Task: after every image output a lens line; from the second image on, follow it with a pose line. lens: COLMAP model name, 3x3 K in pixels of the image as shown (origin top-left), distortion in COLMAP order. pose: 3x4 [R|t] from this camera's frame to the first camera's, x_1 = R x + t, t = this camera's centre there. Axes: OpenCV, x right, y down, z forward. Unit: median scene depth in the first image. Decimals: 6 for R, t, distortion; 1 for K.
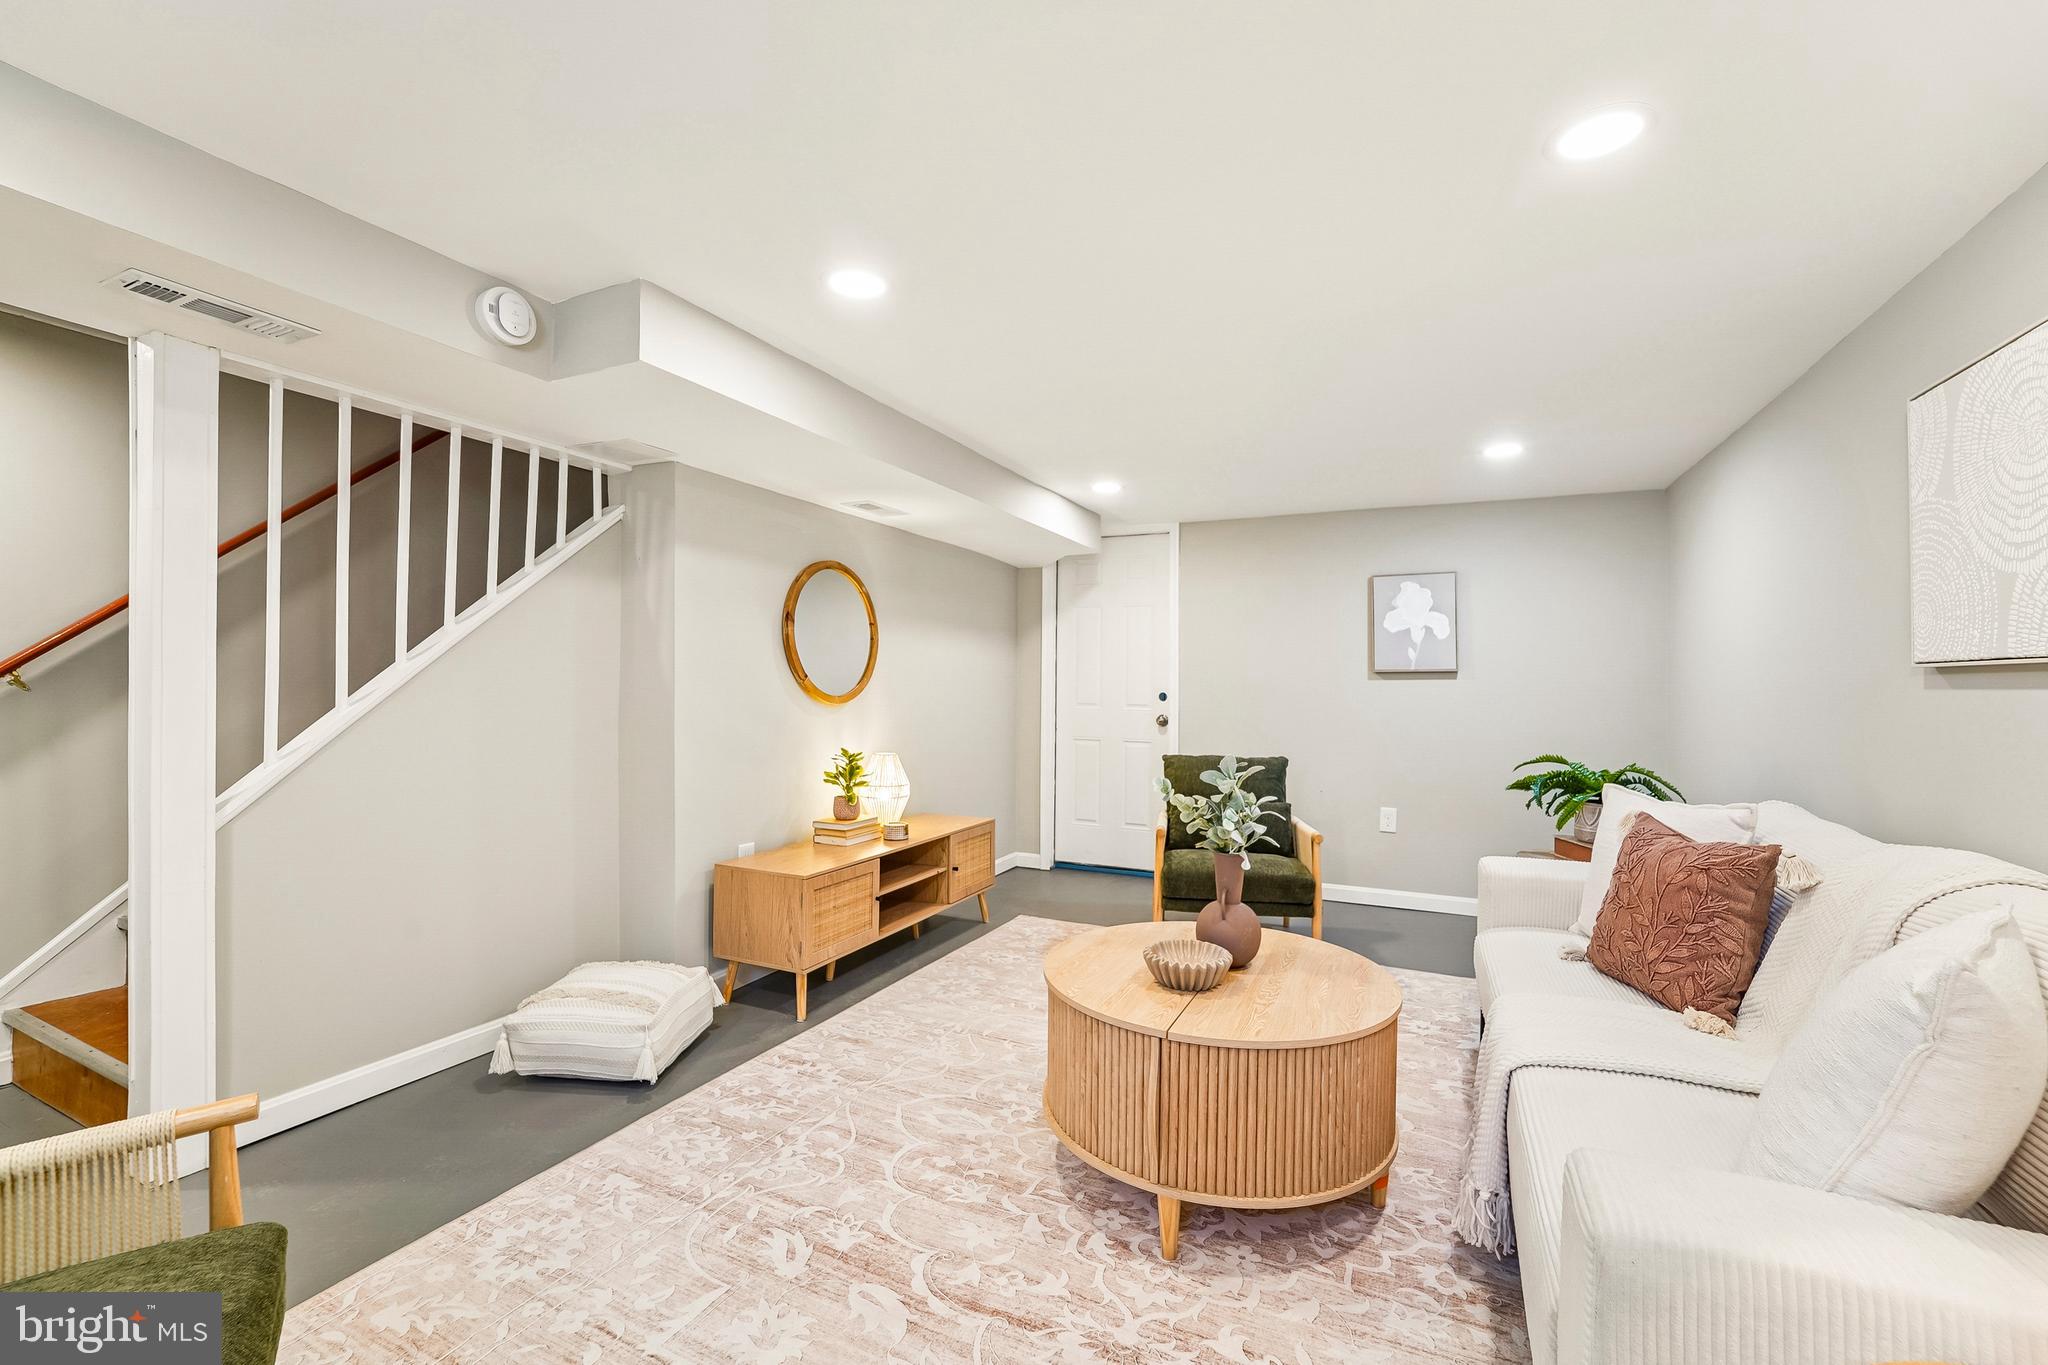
lens RADIAL K [[845.6, 0, 1033.0], [0, 845.6, 692.0], [0, 0, 1]] dist [-0.025020, -0.000550]
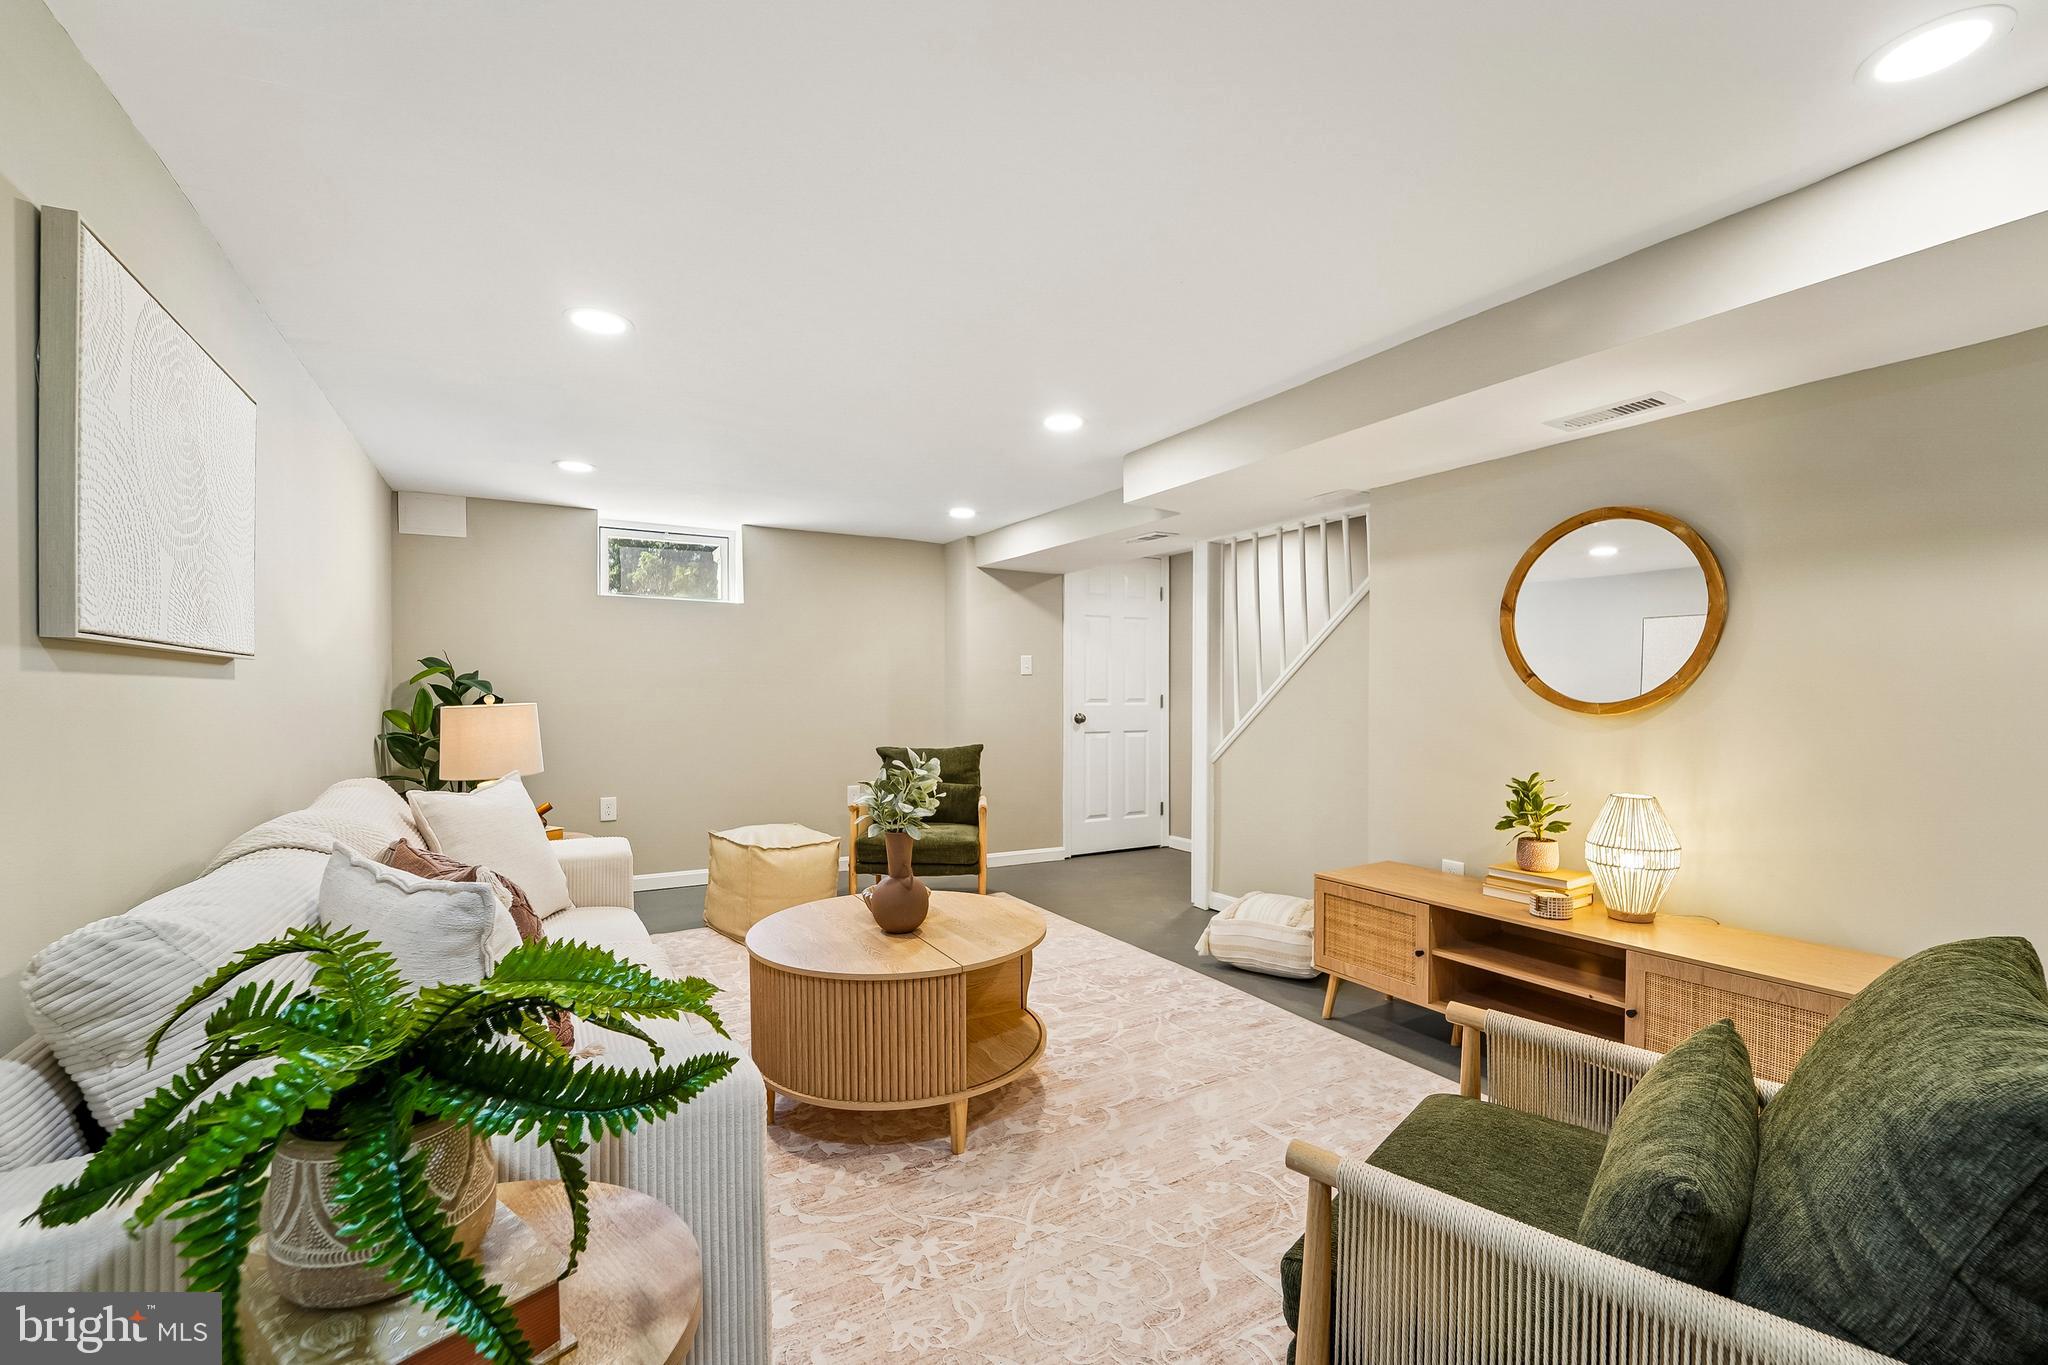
lens RADIAL K [[845.6, 0, 1033.0], [0, 845.6, 692.0], [0, 0, 1]] dist [-0.025020, -0.000550]
pose [[-0.562818, -0.008916, -0.826533, 0.825092], [-0.013594, 0.999906, -0.001530, 0.001988], [0.826469, 0.010375, -0.562887, 1.366787]]
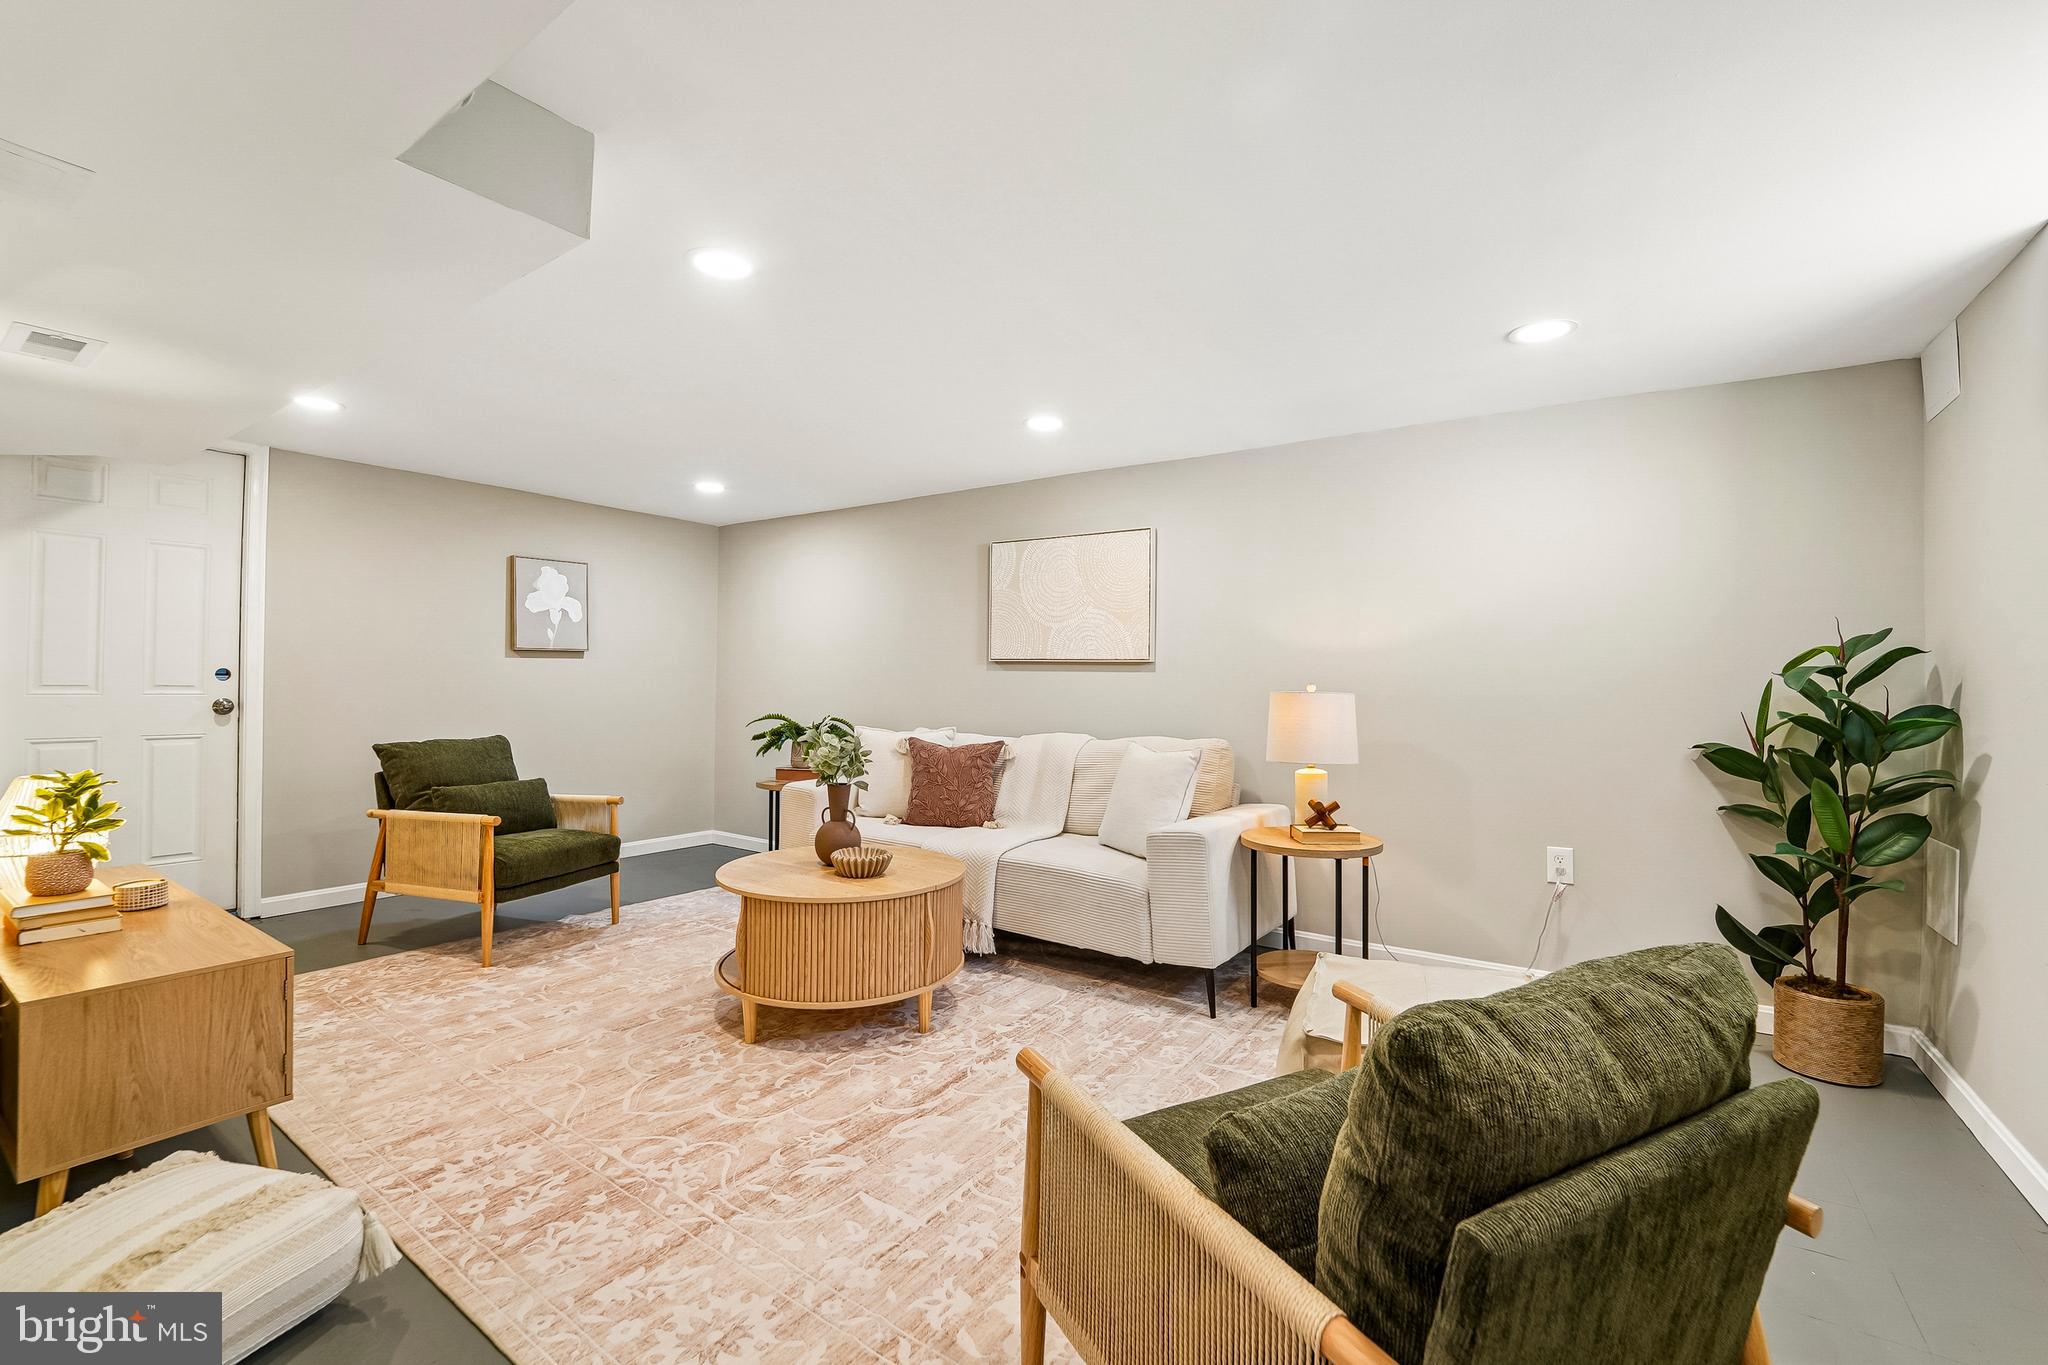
lens RADIAL K [[861.9, 0, 1033.4], [0, 861.9, 677.8], [0, 0, 1]] dist [-0.025648, -0.000267]
pose [[0.156922, -0.008486, 0.987574, -0.874757], [-0.005967, 0.999937, 0.009540, -0.004599], [-0.987593, -0.007390, 0.156862, 0.344566]]
